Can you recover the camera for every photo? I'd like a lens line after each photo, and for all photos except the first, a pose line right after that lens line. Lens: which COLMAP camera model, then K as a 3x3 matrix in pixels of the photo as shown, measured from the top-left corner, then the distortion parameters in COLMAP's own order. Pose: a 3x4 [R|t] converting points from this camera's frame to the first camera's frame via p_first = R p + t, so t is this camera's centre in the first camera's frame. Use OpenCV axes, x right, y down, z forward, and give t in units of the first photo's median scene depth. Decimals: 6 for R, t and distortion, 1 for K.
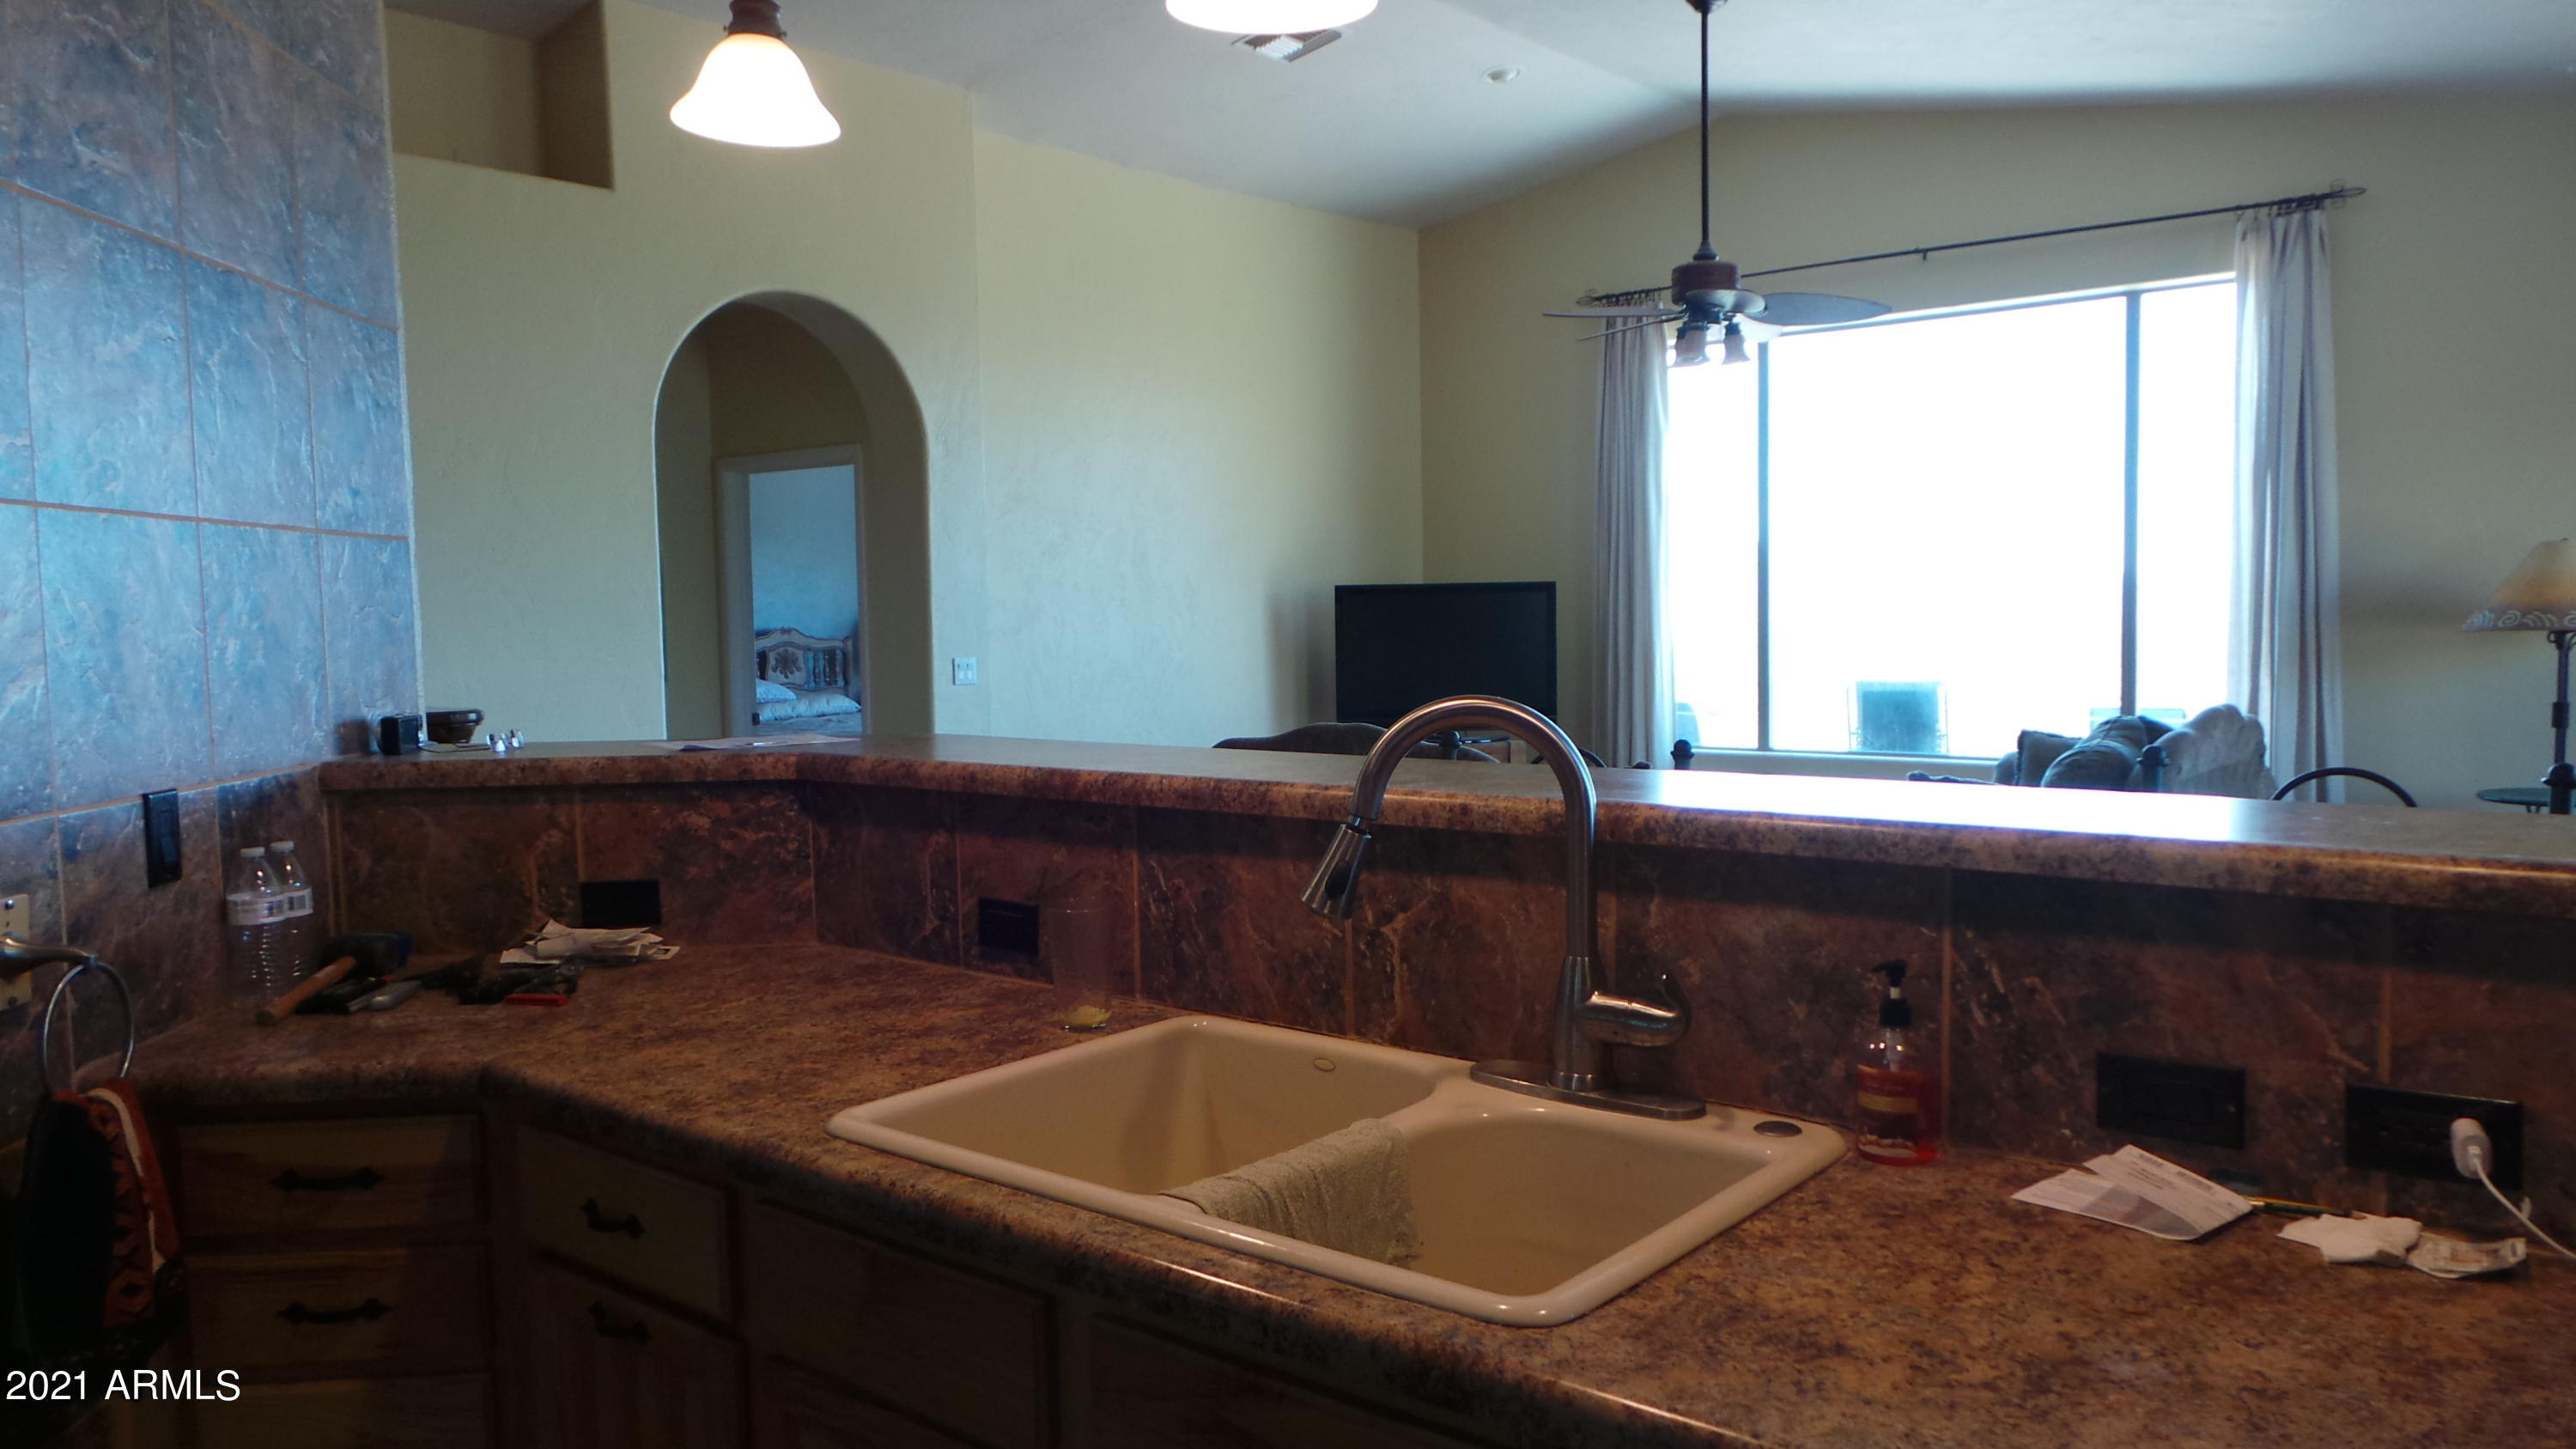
lens RADIAL K [[1812.0, 0, 1285.7], [0, 1812.0, 737.0], [0, 0, 1]] dist [0.002587, 0.002339]
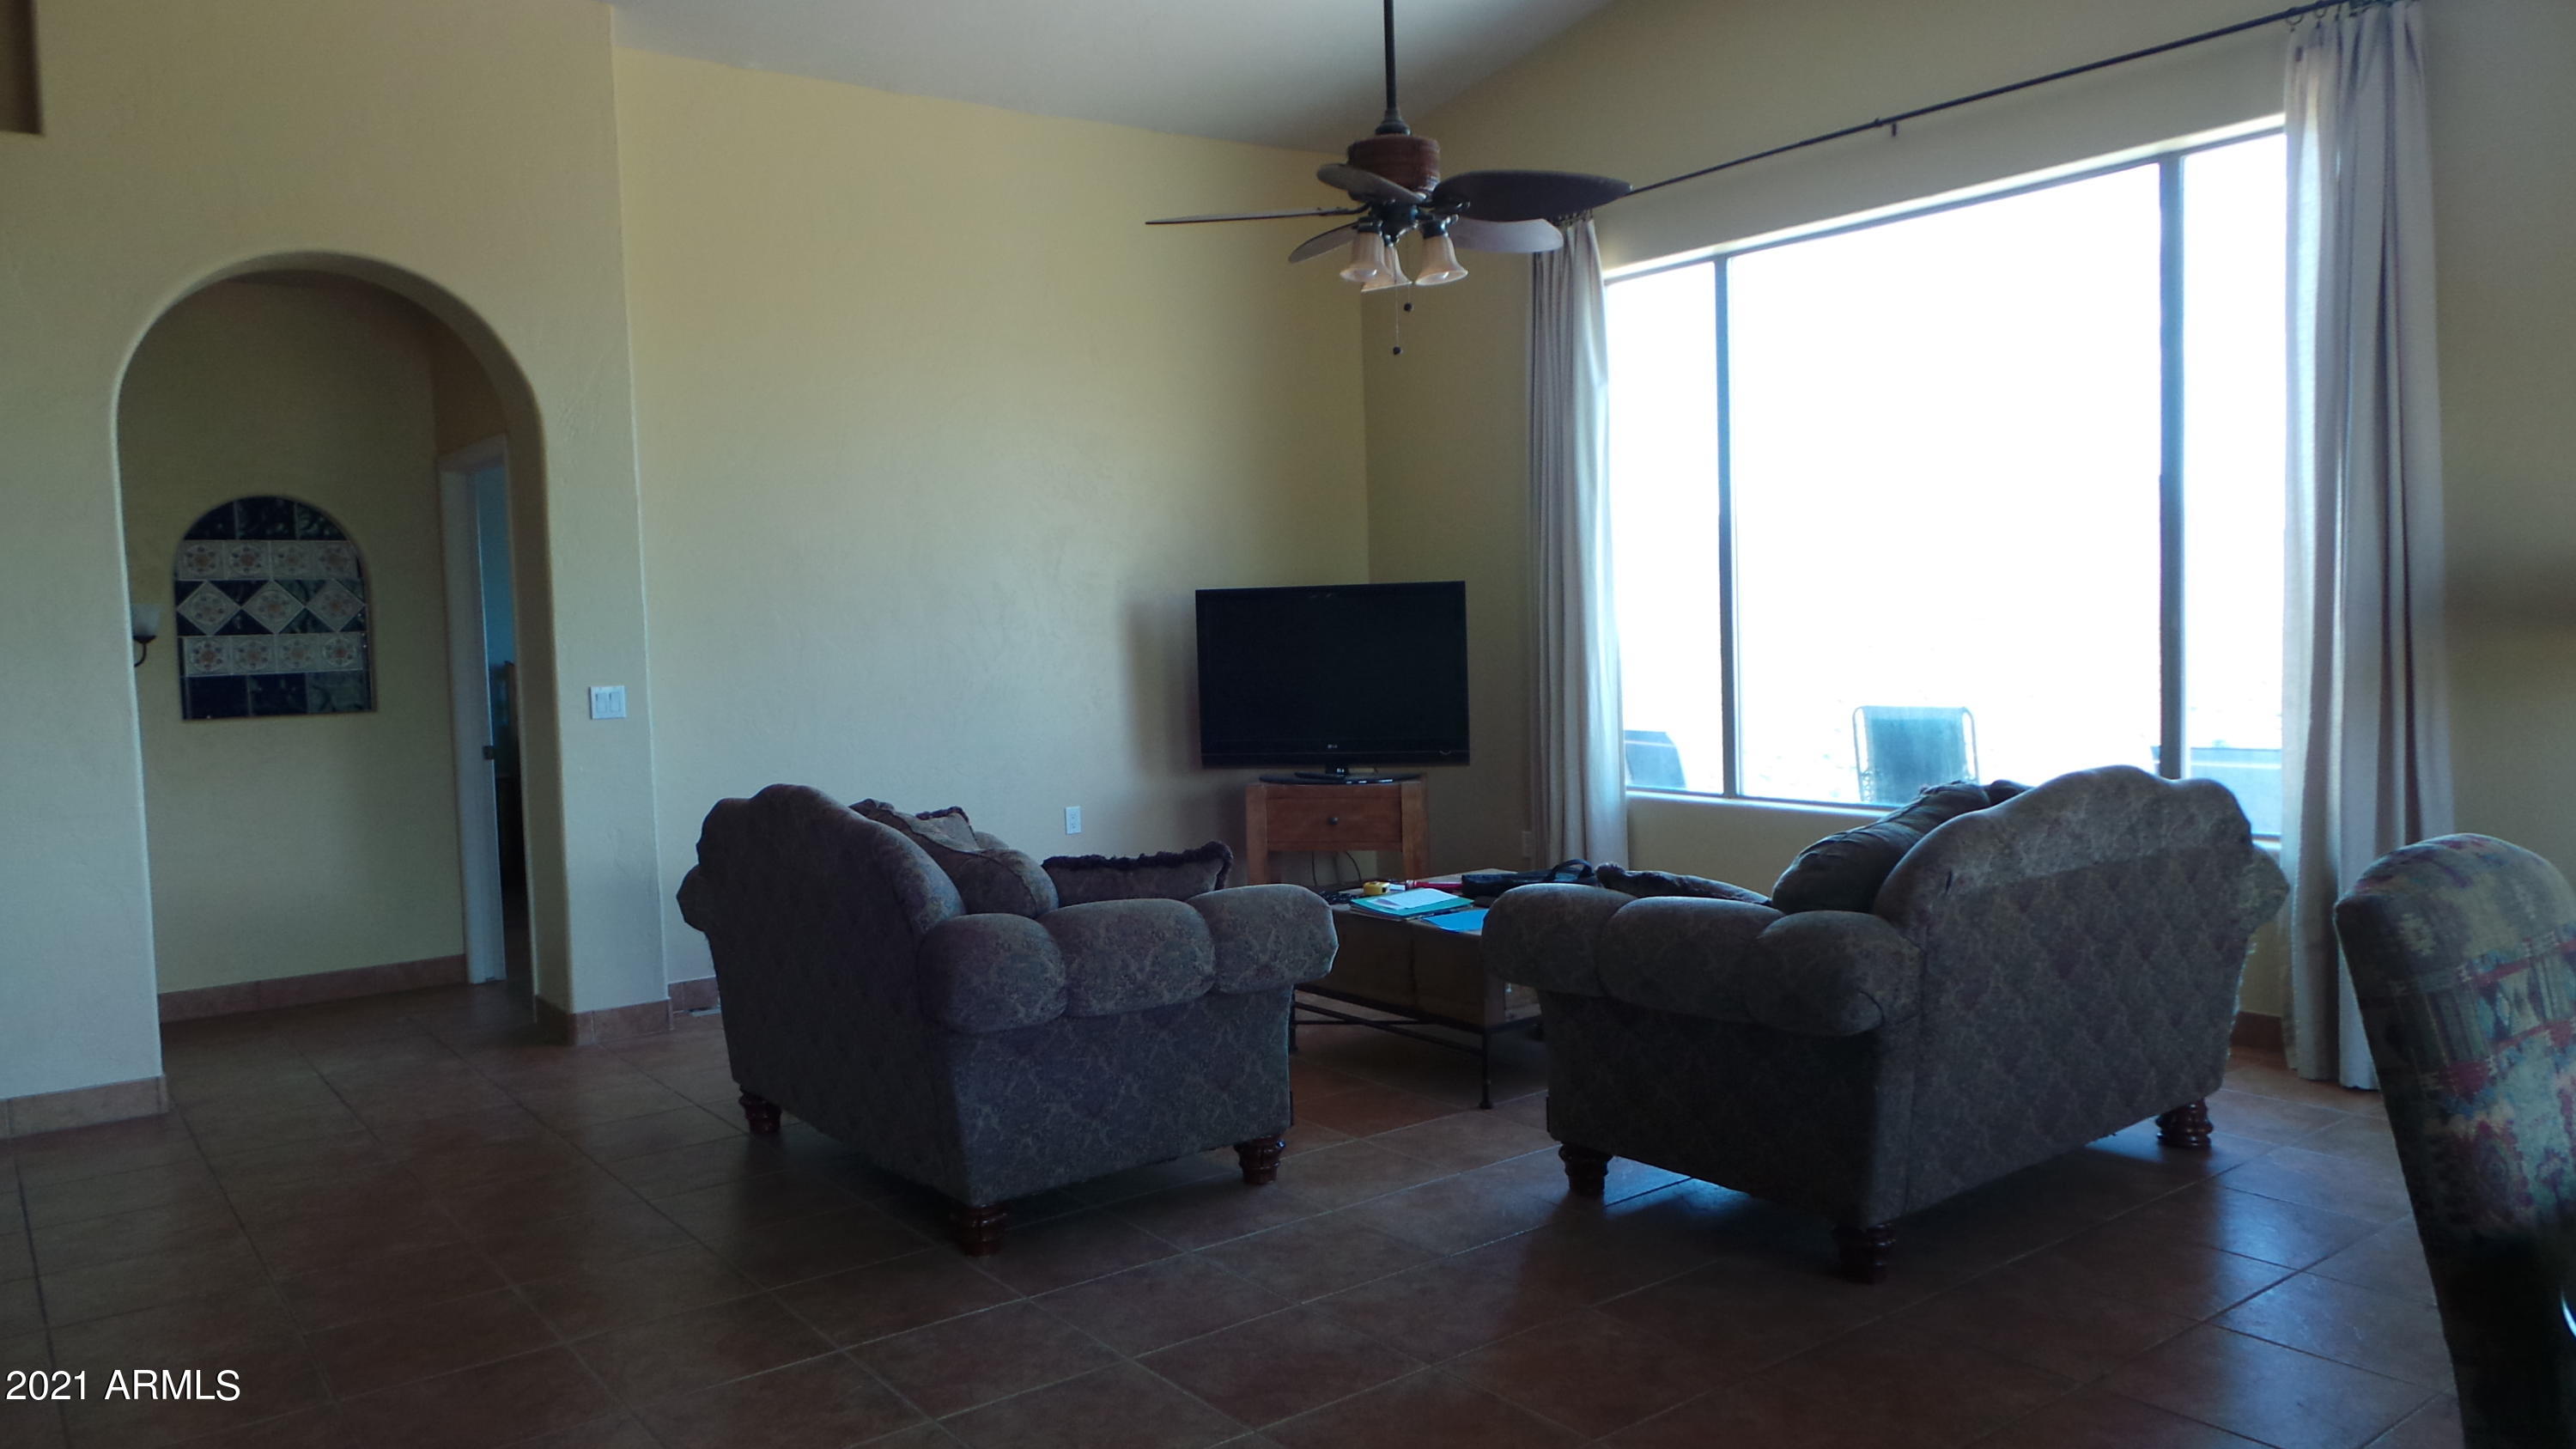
lens RADIAL K [[1812.0, 0, 1285.7], [0, 1812.0, 737.0], [0, 0, 1]] dist [0.002587, 0.002339]
pose [[0.974416, 0.003164, -0.224731, 0.270919], [-0.002580, 0.999992, 0.002892, -0.020870], [0.224738, -0.002238, 0.974417, 0.224337]]
